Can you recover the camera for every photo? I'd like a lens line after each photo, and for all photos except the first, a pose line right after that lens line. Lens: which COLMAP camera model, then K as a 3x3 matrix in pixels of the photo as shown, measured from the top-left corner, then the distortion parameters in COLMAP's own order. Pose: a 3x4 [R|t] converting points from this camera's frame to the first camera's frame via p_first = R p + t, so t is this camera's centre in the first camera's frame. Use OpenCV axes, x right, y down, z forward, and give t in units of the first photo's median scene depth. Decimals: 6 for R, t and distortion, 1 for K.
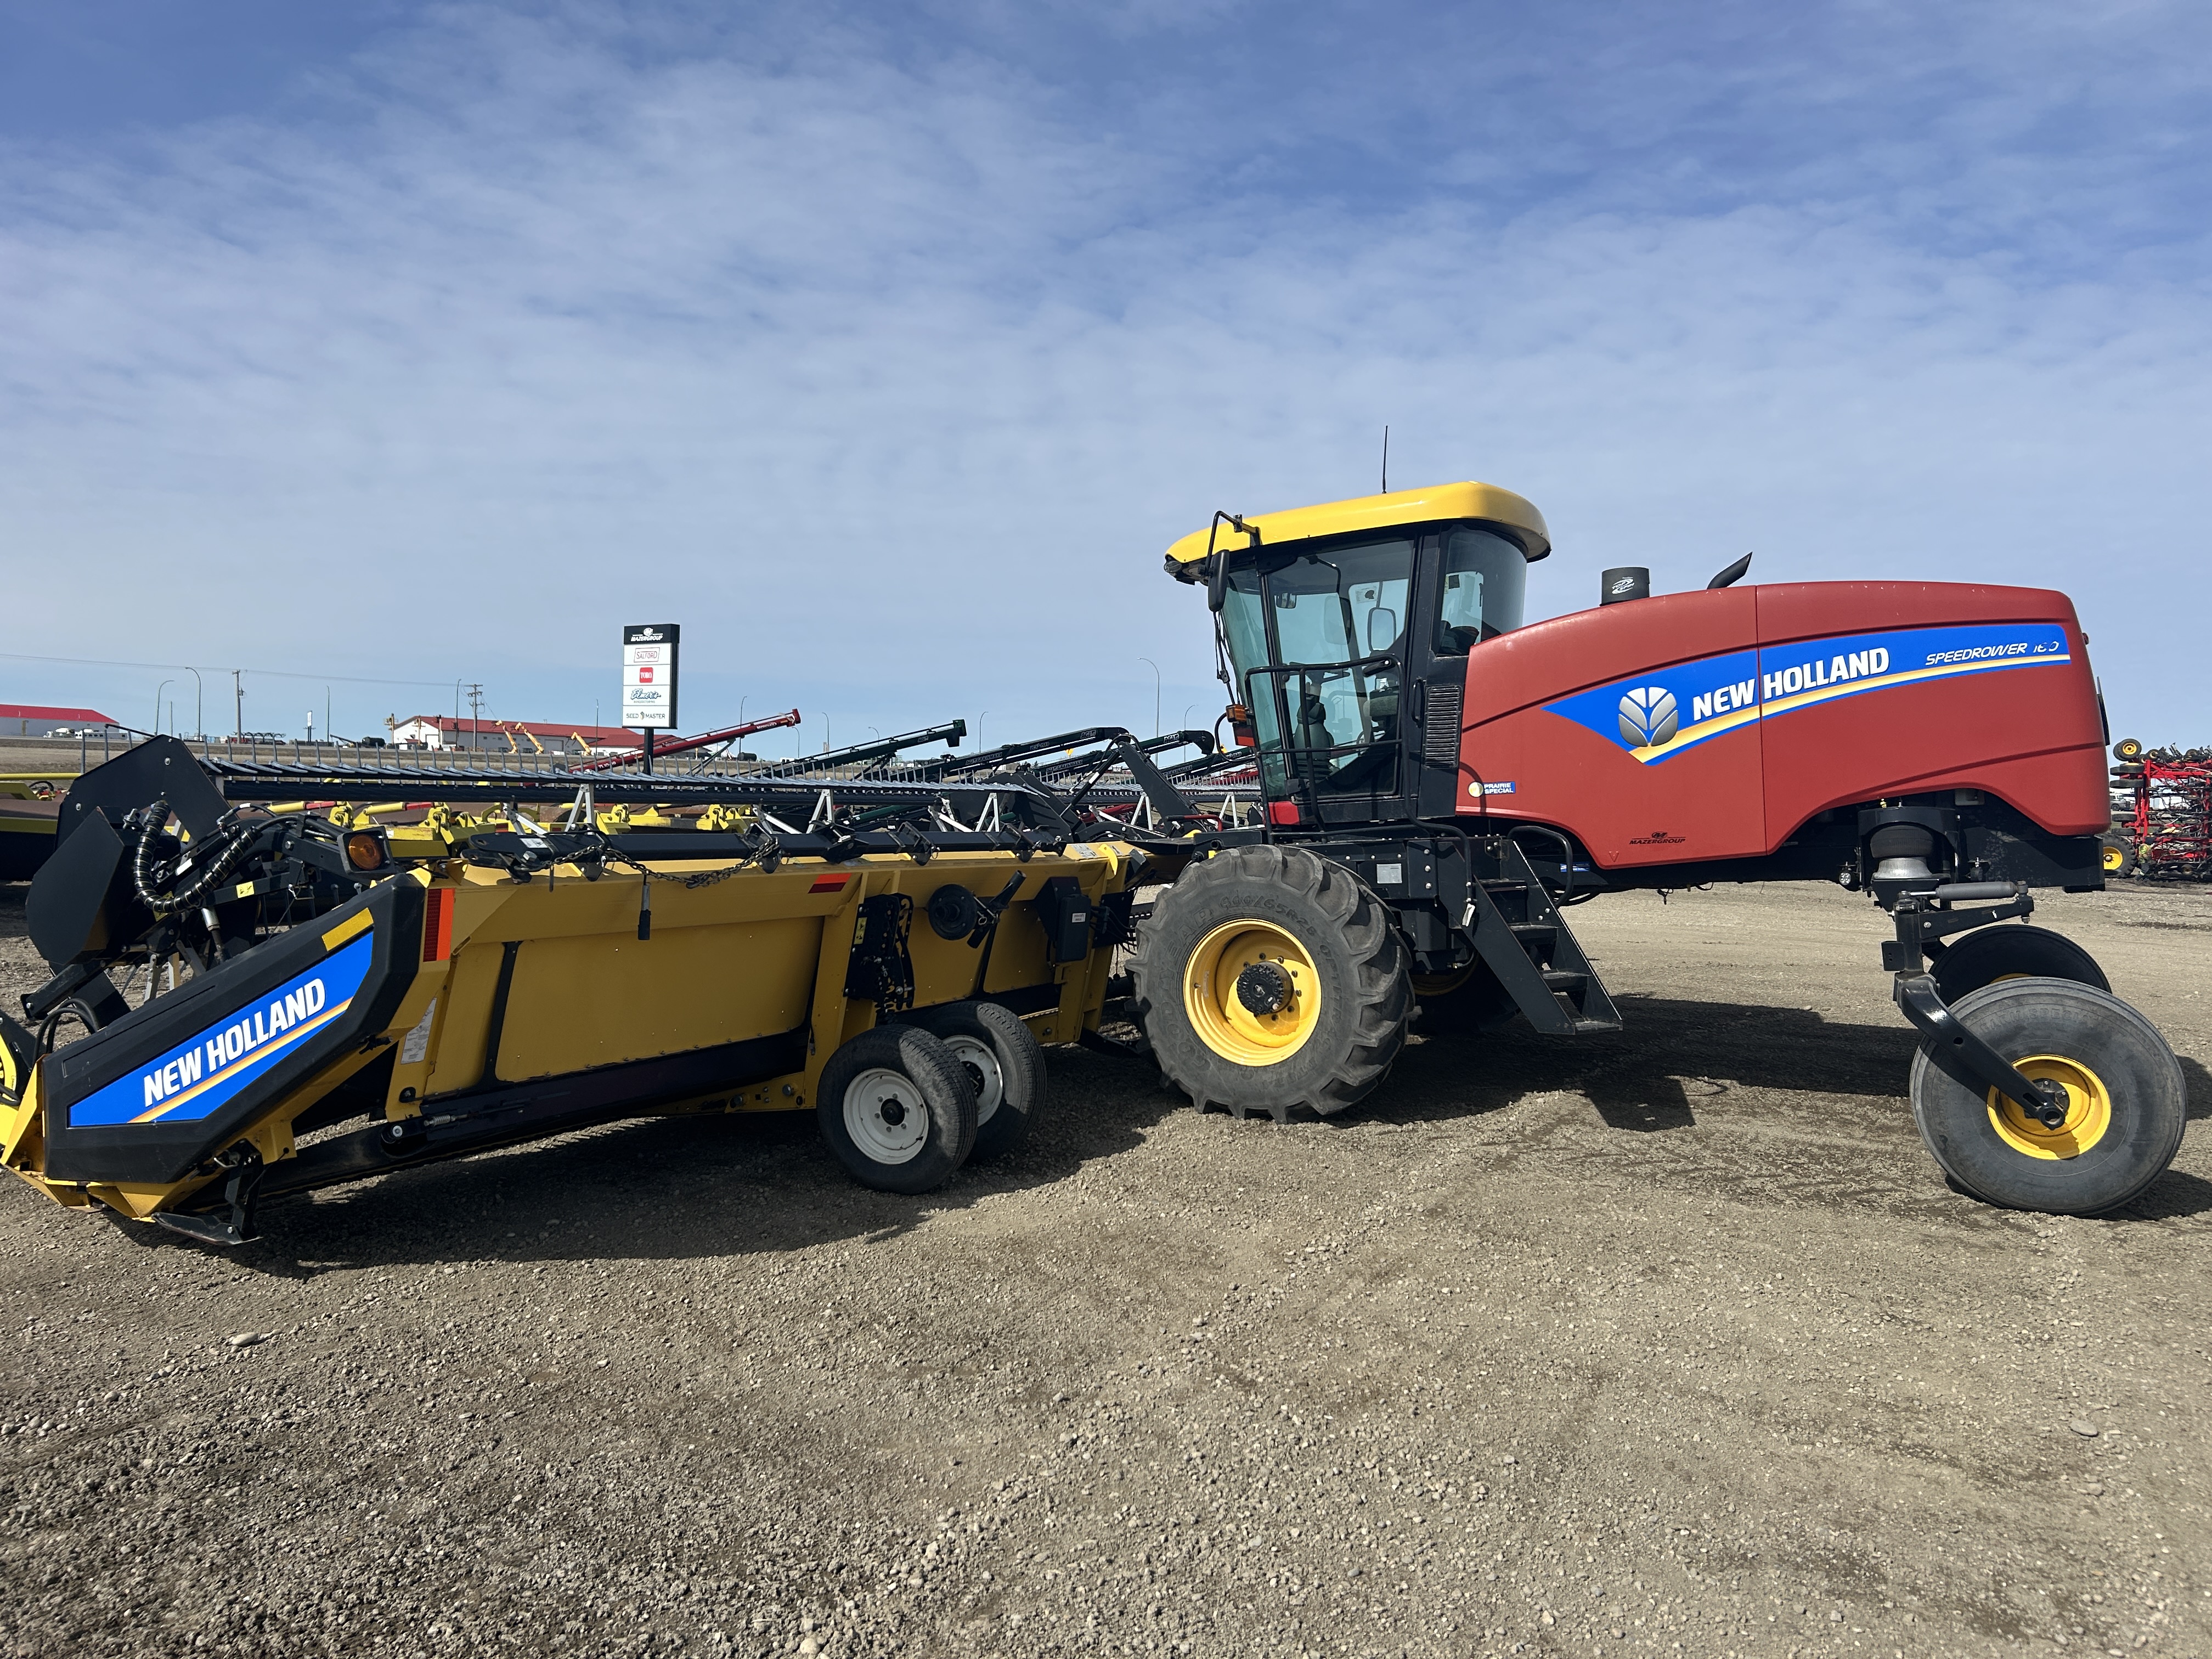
lens RADIAL K [[1634.1, 0, 1106.0], [0, 1634.1, 829.5], [0, 0, 1]] dist [0.023573, -0.005068]
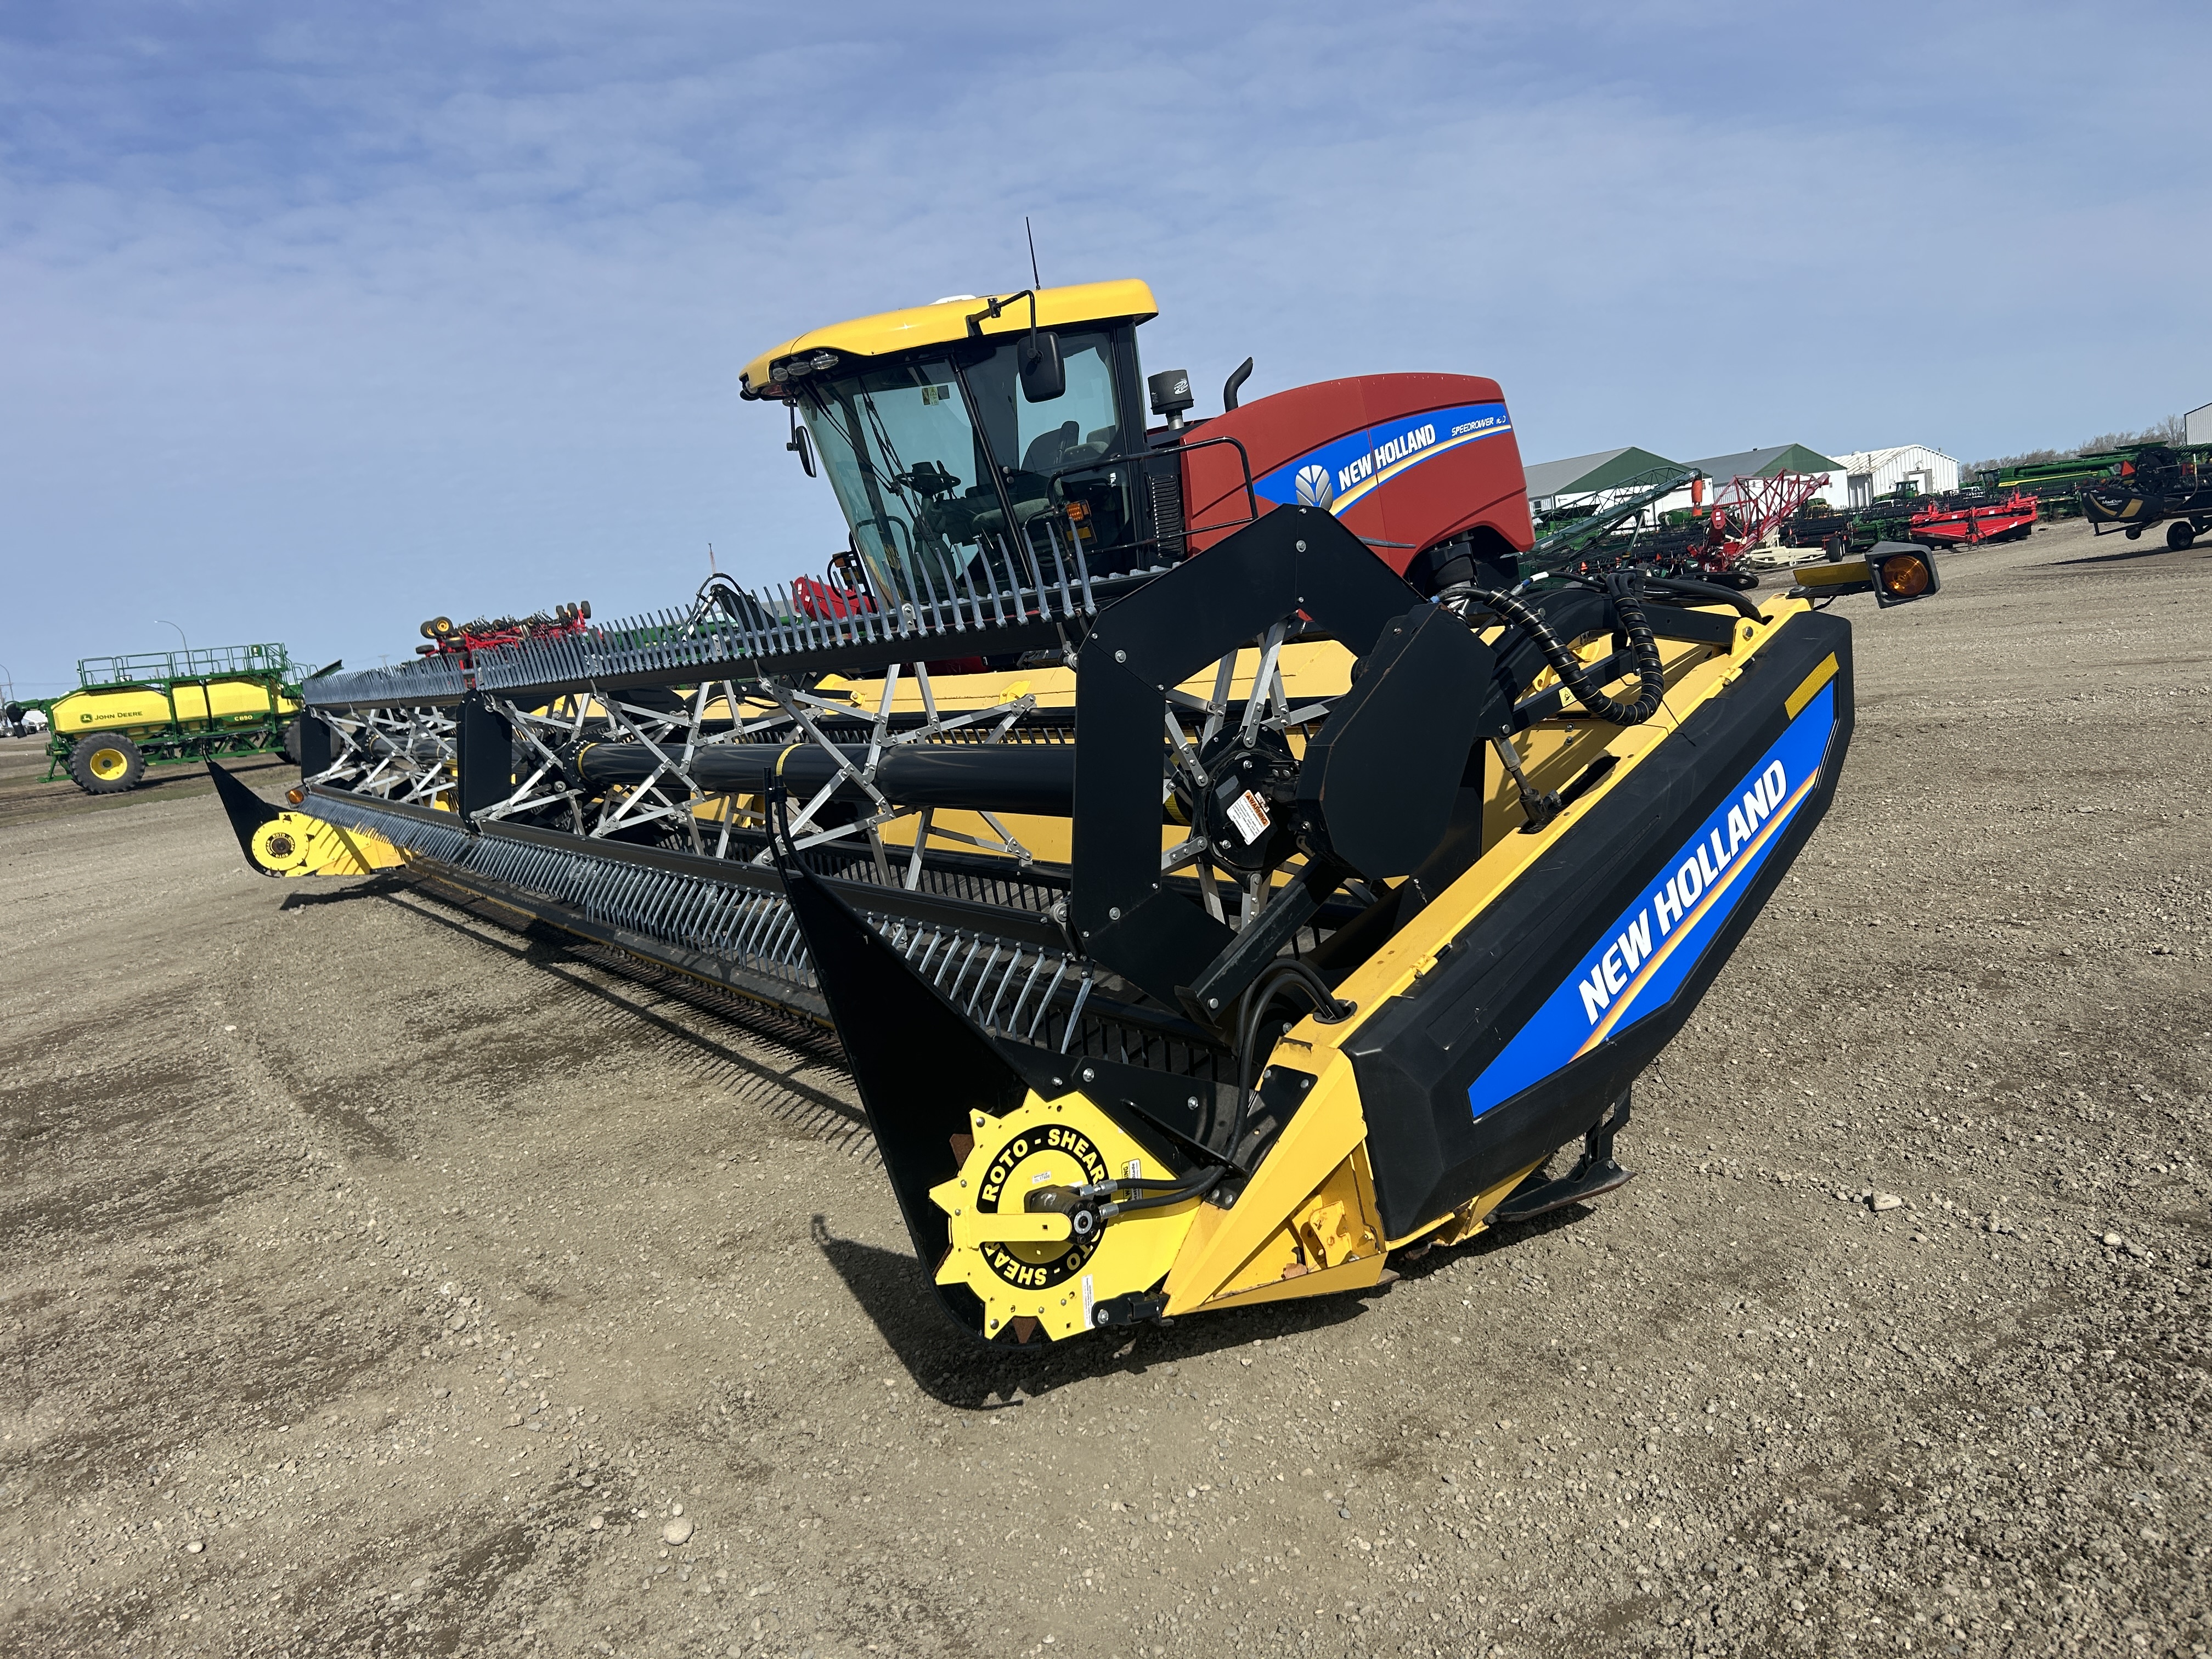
lens RADIAL K [[1672.6, 0, 1106.5], [0, 1672.6, 815.1], [0, 0, 1]] dist [0.008736, -0.029267]
pose [[0.501949, -0.204308, 0.840420, -1.259764], [0.169352, 0.976107, 0.136147, -0.047147], [-0.848155, 0.073988, 0.524555, 0.801725]]
